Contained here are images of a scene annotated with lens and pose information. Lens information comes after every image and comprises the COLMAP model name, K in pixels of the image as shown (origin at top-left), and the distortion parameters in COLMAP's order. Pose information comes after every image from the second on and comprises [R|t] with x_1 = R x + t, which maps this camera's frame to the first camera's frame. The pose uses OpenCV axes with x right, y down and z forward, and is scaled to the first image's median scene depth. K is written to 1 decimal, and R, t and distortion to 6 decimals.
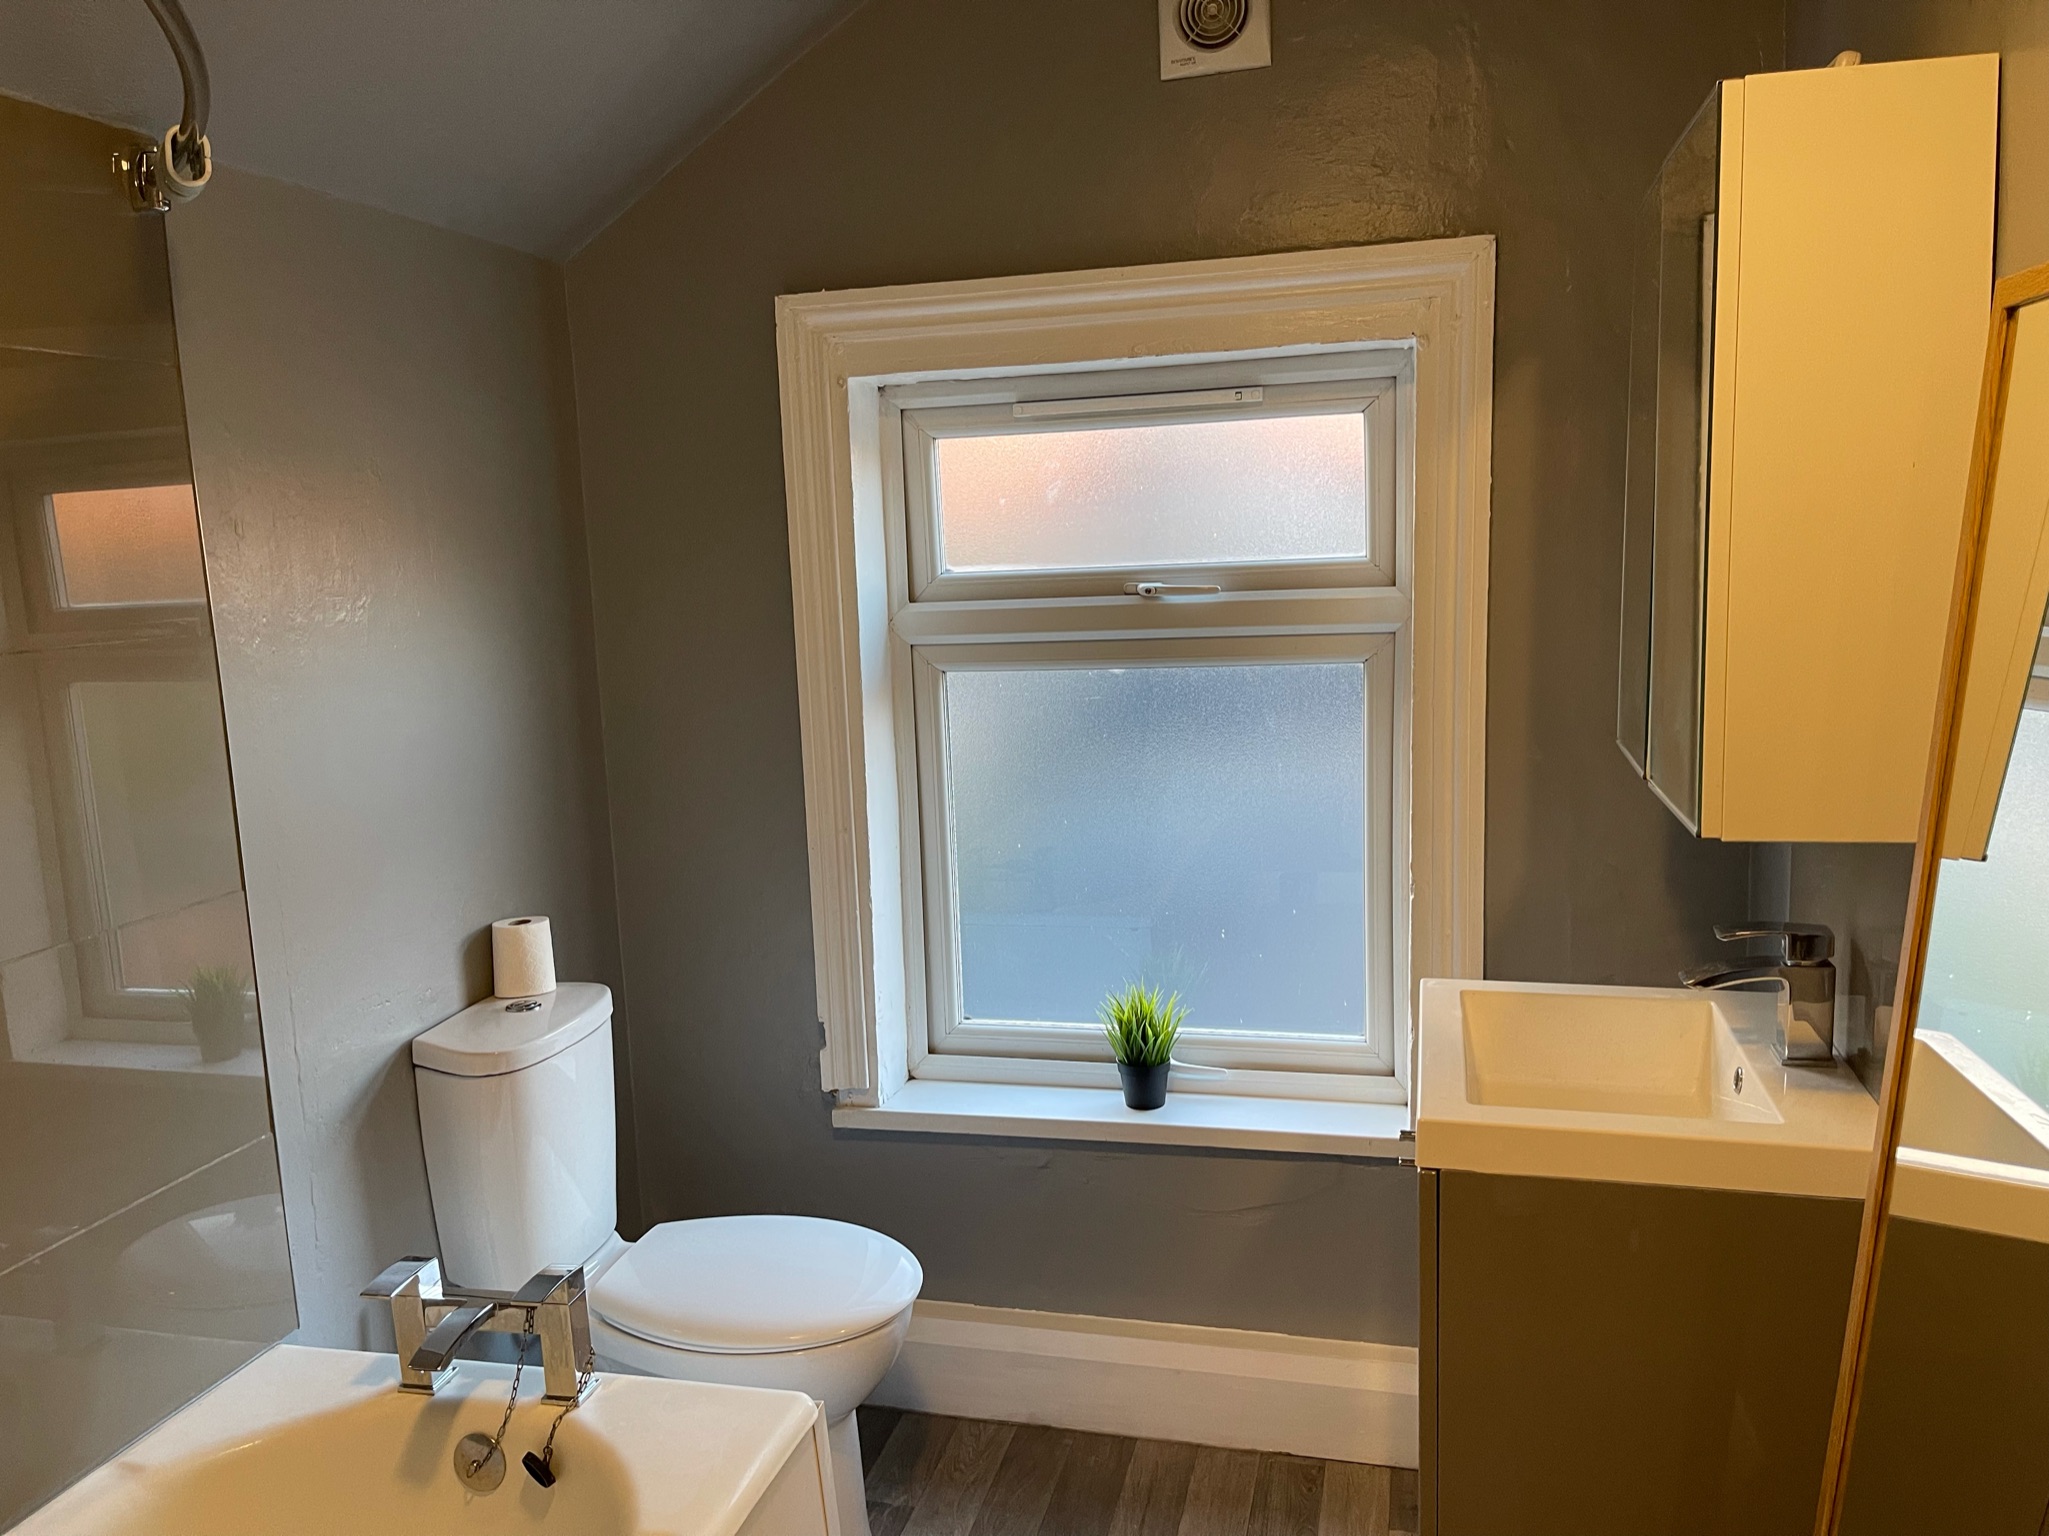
lens RADIAL K [[1583.2, 0, 1024.5], [0, 1583.2, 768.0], [0, 0, 1]] dist [0.060670, -0.095237]
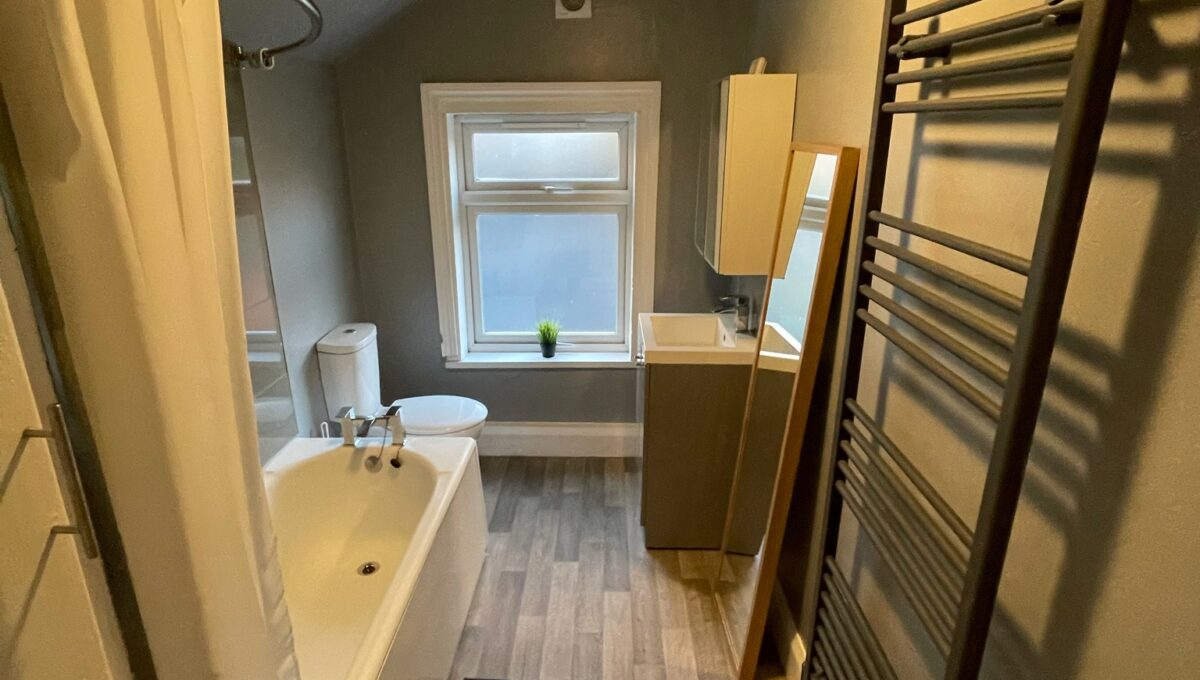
lens RADIAL K [[655.8, 0, 600.0], [0, 655.8, 340.0], [0, 0, 1]] dist [0.001636, 0.000006]
pose [[0.971449, -0.038897, 0.234040, -0.136602], [-0.000104, 0.986399, 0.164370, -0.035454], [-0.237250, -0.159701, 0.958232, -0.281344]]
